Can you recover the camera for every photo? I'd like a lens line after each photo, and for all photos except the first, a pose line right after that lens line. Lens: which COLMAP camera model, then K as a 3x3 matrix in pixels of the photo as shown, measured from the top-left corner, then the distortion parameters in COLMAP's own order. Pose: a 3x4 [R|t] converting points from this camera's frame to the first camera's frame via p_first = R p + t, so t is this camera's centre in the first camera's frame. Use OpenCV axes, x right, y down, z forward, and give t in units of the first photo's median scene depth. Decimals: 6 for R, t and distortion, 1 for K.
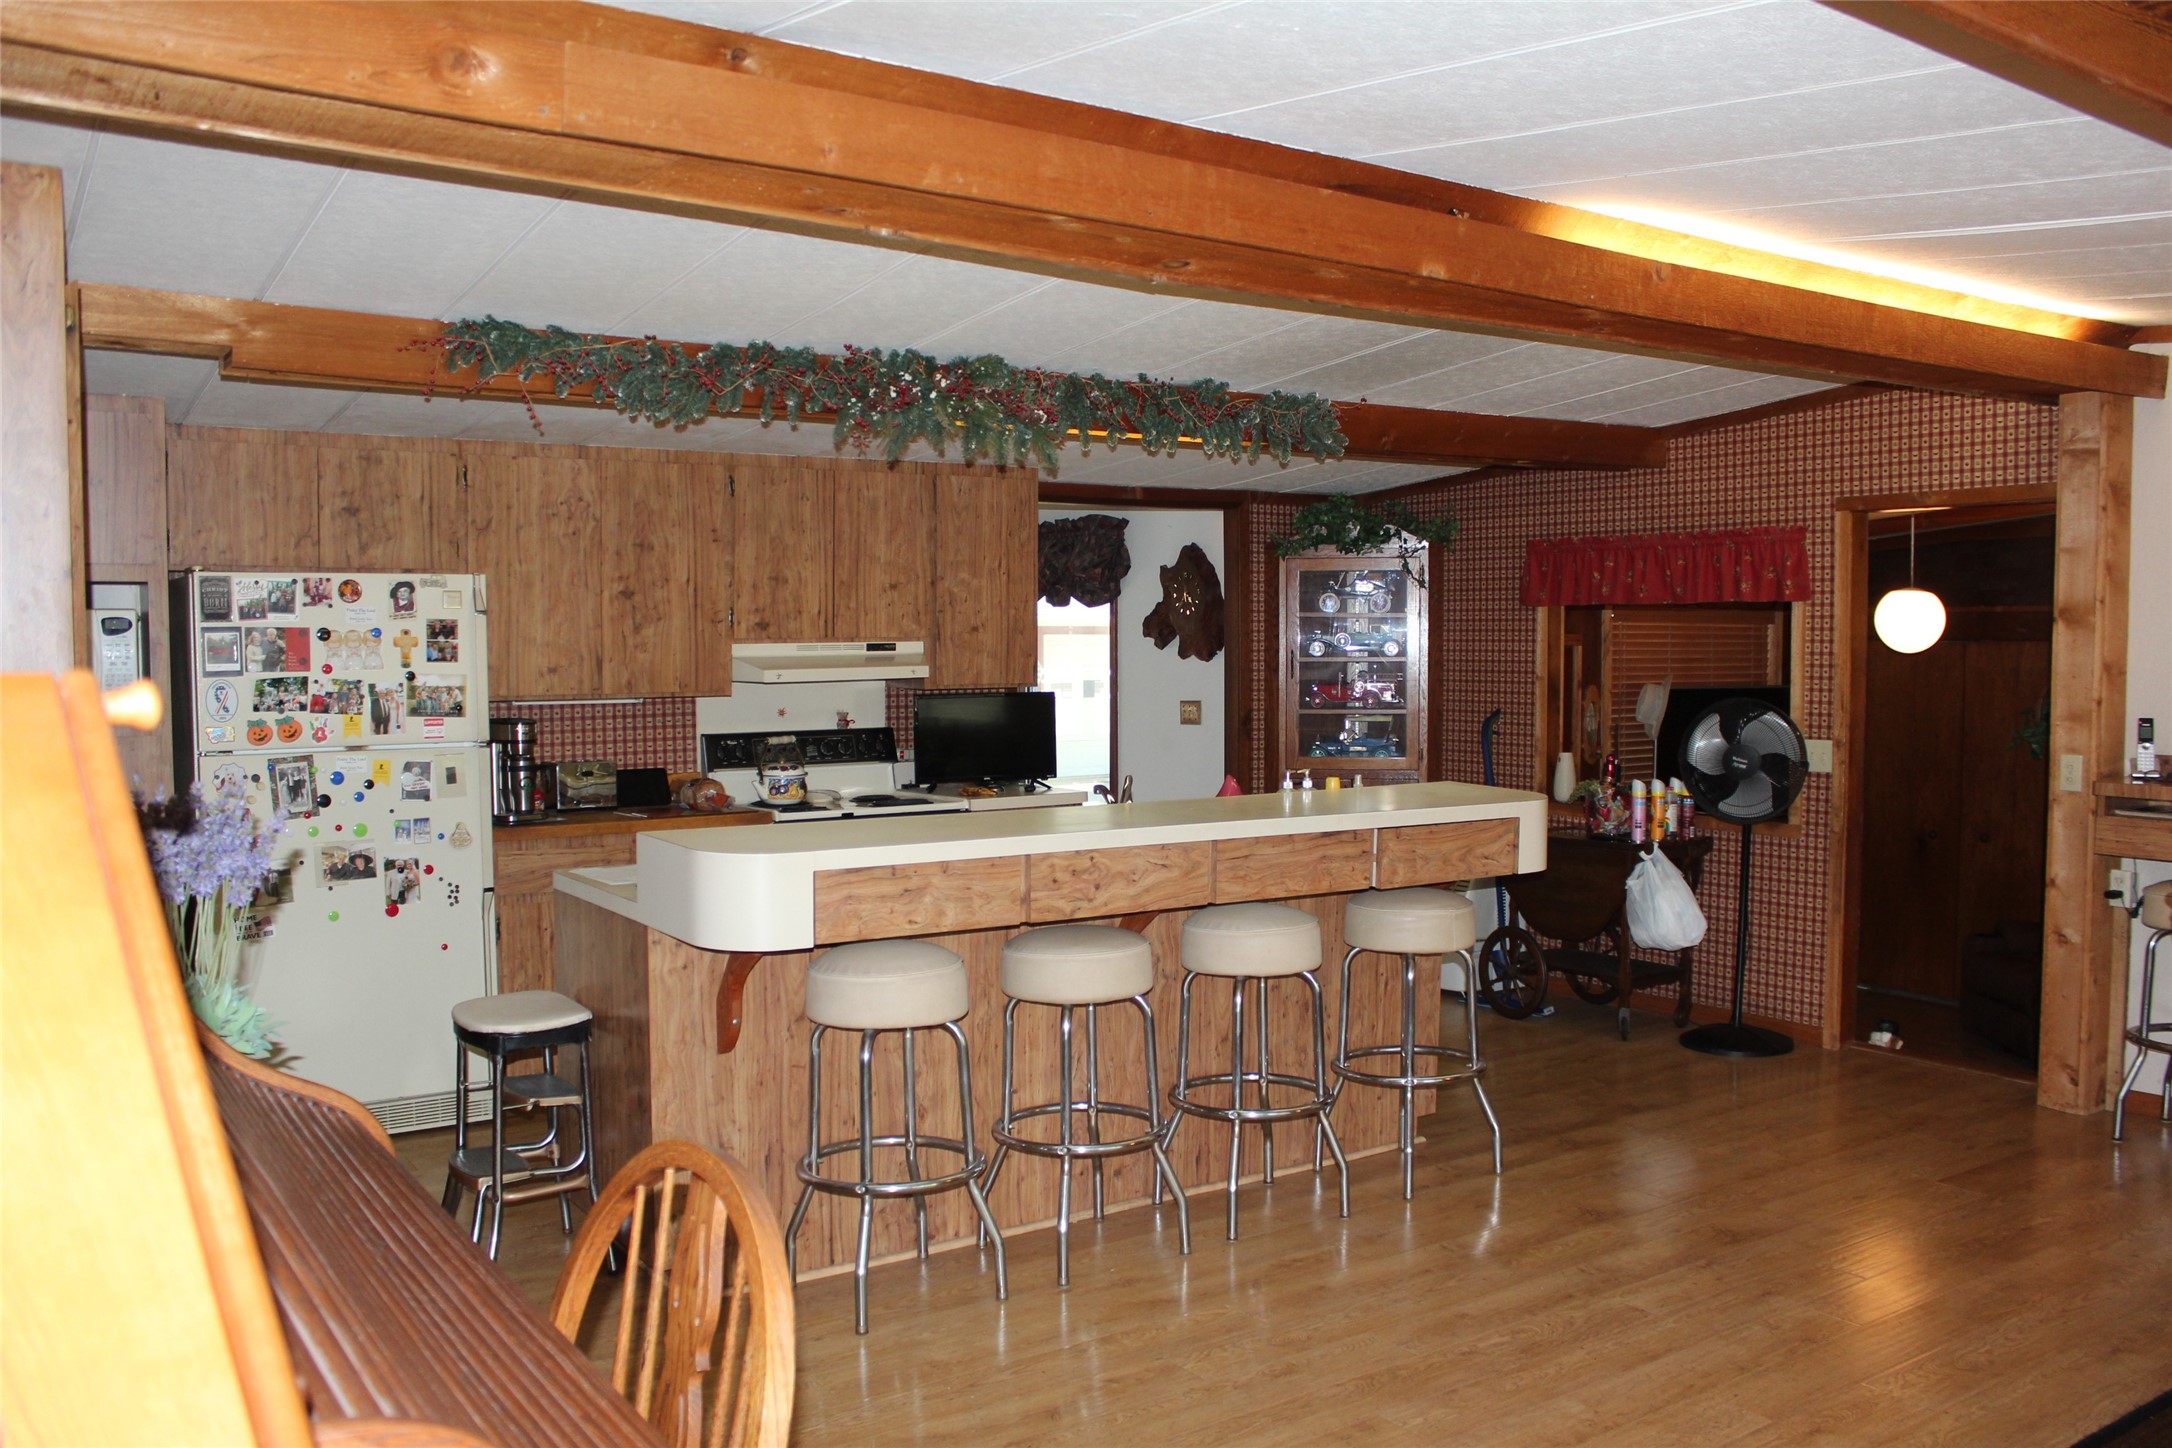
lens RADIAL K [[1781.3, 0, 1086.0], [0, 1781.3, 724.0], [0, 0, 1]] dist [-0.125791, 0.008620]
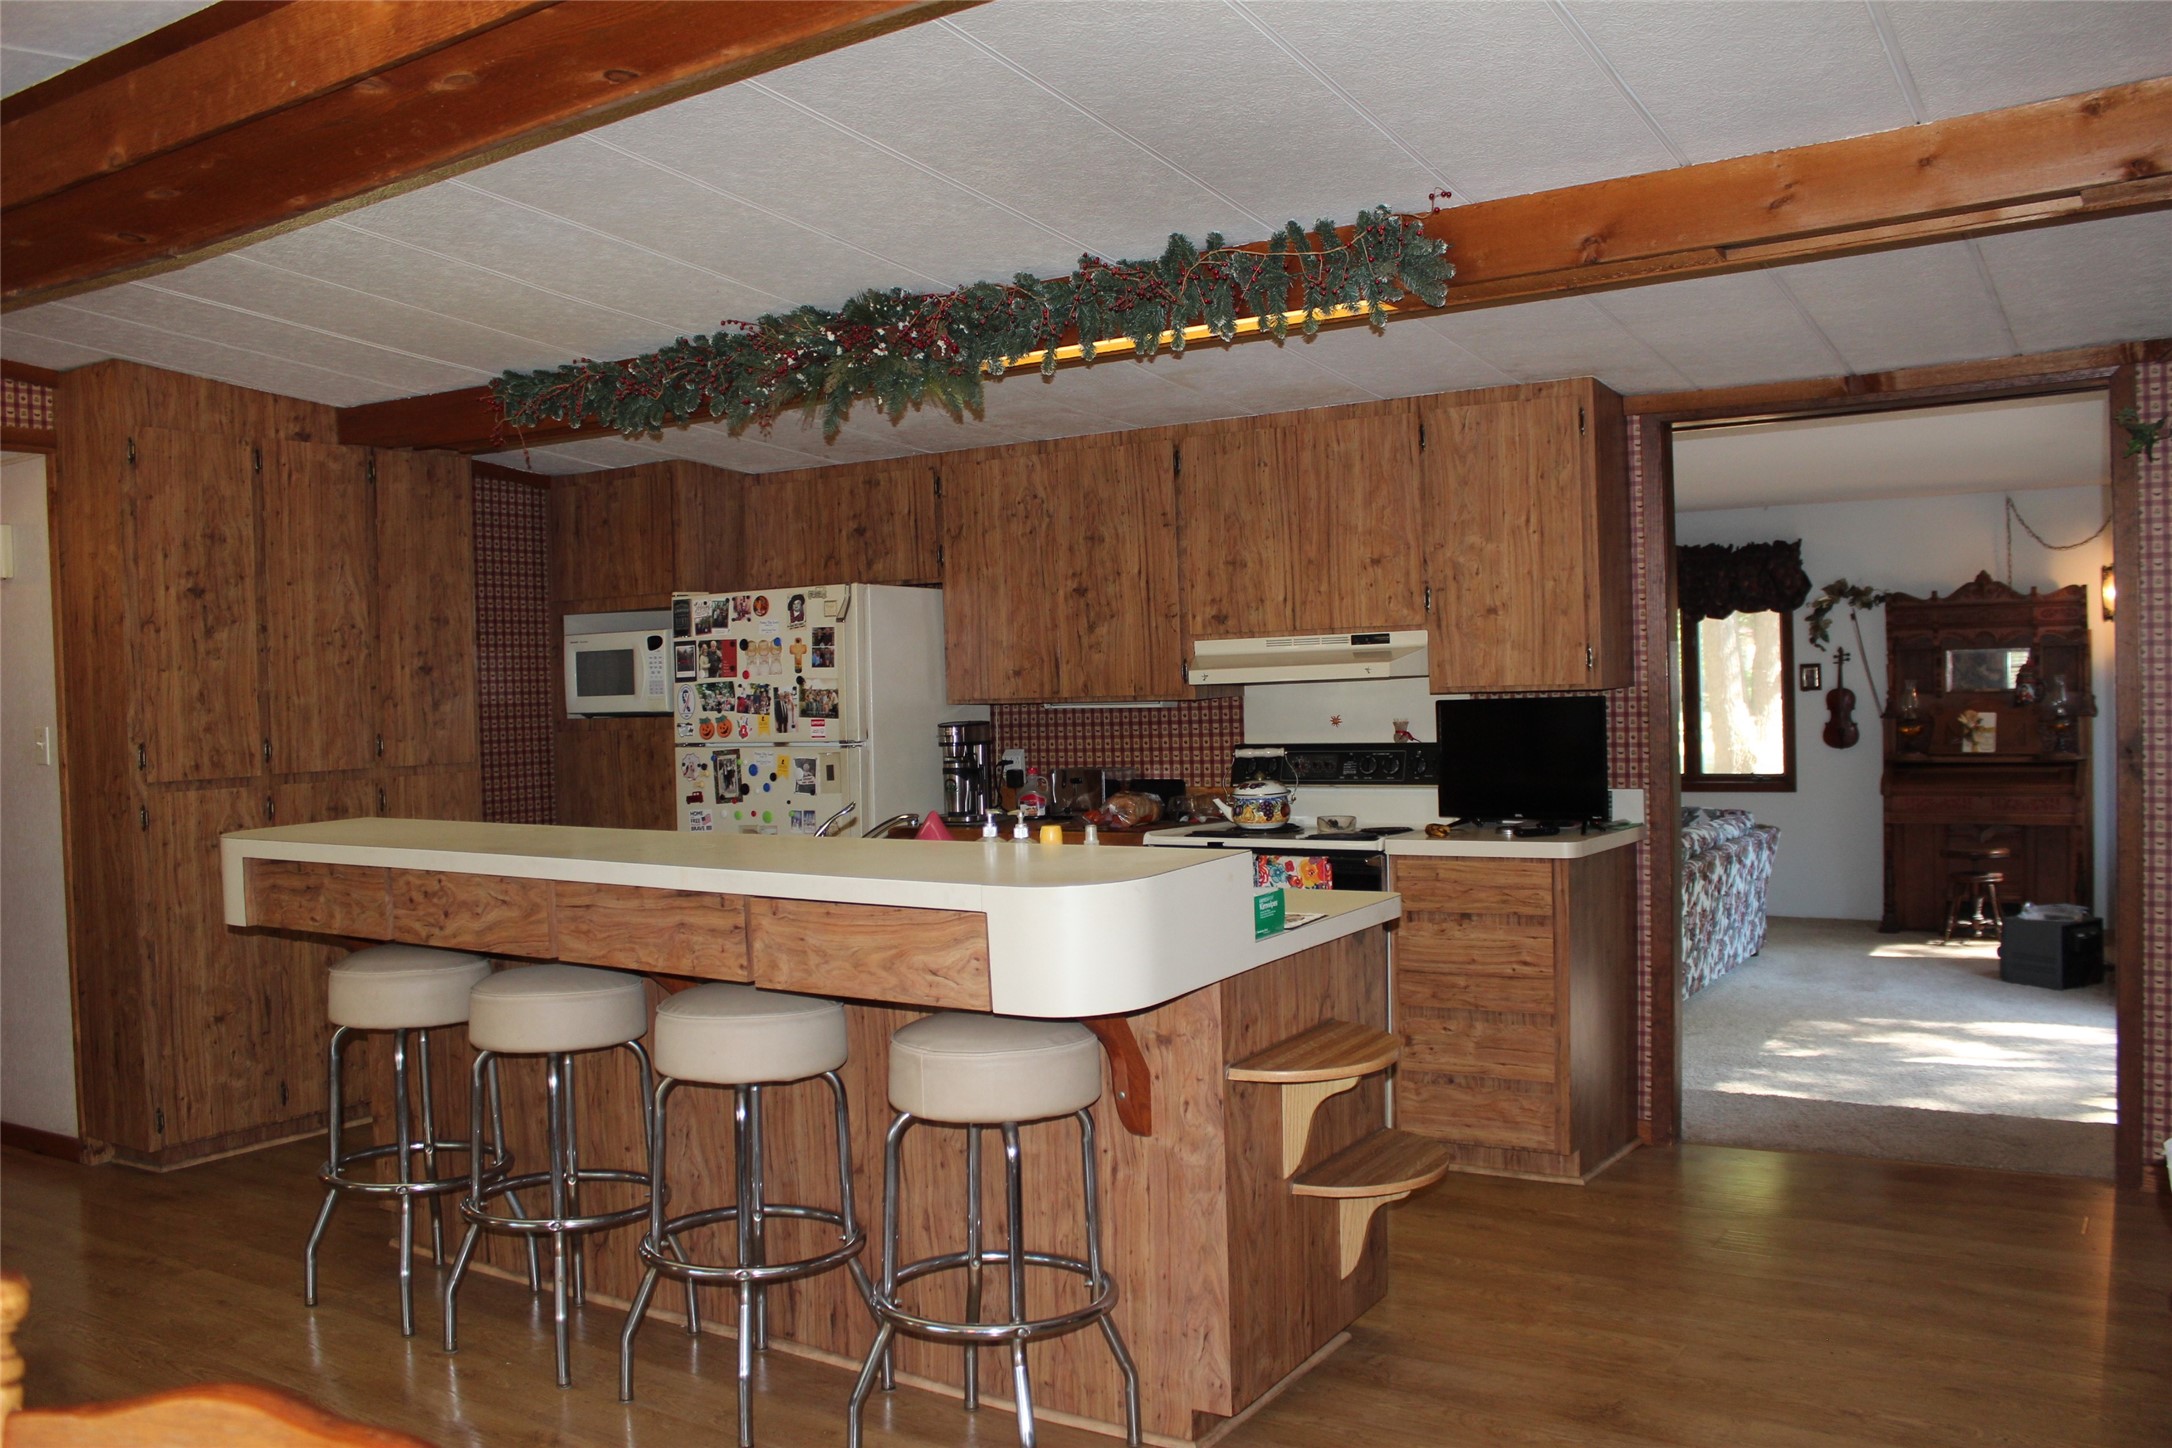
lens RADIAL K [[1781.3, 0, 1086.0], [0, 1781.3, 724.0], [0, 0, 1]] dist [-0.125791, 0.008620]
pose [[0.388735, 0.014021, -0.921243, 0.704666], [-0.018459, 0.999802, 0.007427, -0.011454], [0.921165, 0.014118, 0.388916, 0.724583]]
